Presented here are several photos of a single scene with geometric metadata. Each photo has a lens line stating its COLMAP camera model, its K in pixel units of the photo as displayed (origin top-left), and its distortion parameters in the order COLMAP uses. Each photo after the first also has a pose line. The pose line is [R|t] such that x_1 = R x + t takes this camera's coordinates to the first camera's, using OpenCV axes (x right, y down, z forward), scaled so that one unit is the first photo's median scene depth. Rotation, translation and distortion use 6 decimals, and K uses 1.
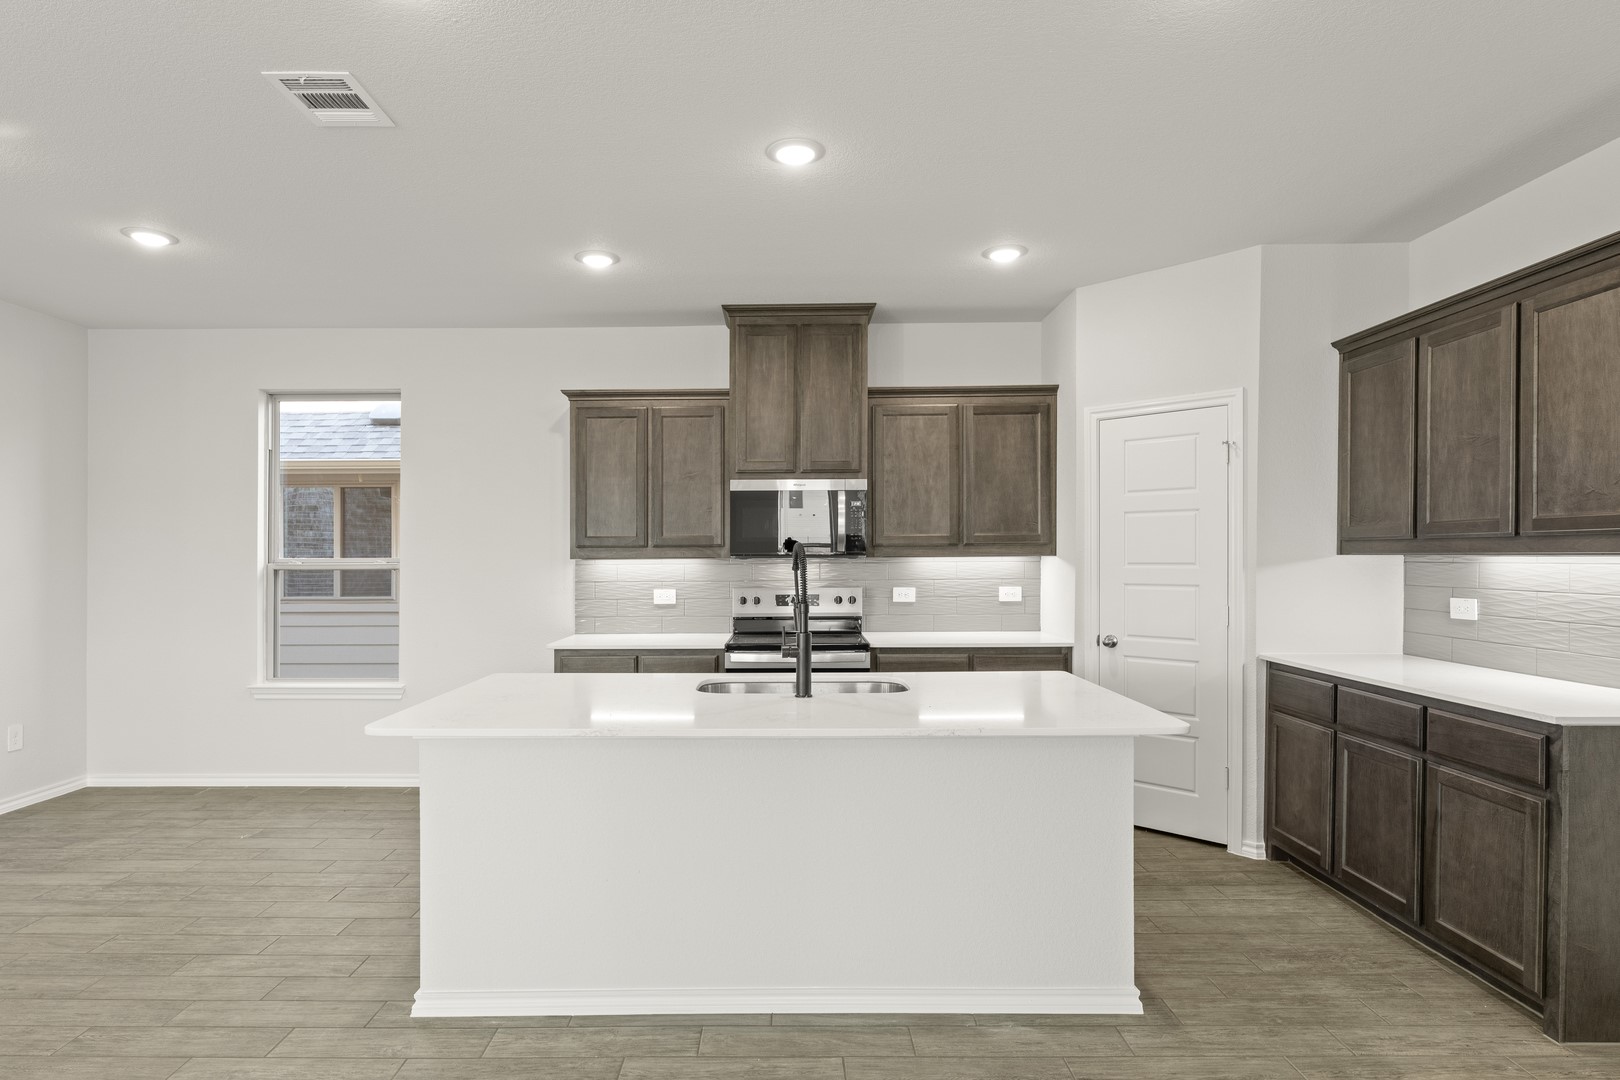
lens RADIAL K [[861.6, 0, 762.2], [0, 861.6, 569.5], [0, 0, 1]] dist [0.006791, -0.004754]
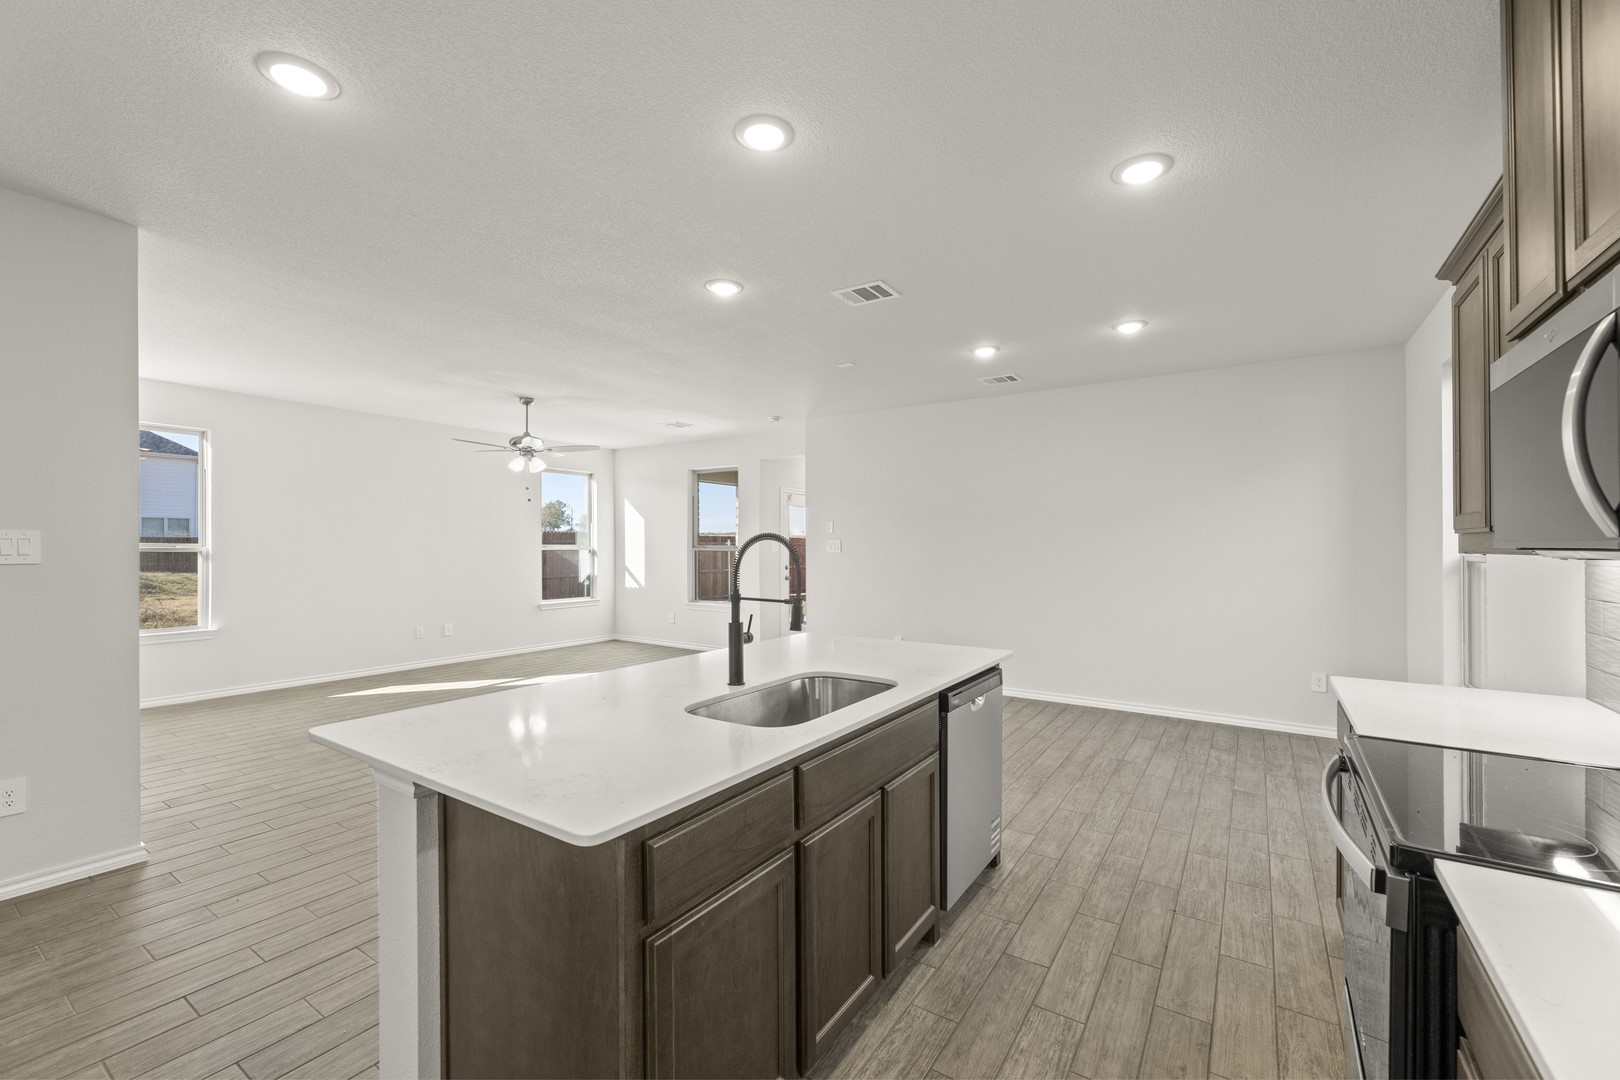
lens RADIAL K [[660.8, 0, 823.7], [0, 660.8, 538.2], [0, 0, 1]] dist [-0.000204, -0.000837]
pose [[-0.525336, -0.002985, -0.850890, 0.474509], [-0.013352, 0.999900, 0.004735, -0.023139], [0.850790, 0.013849, -0.525323, 1.068295]]
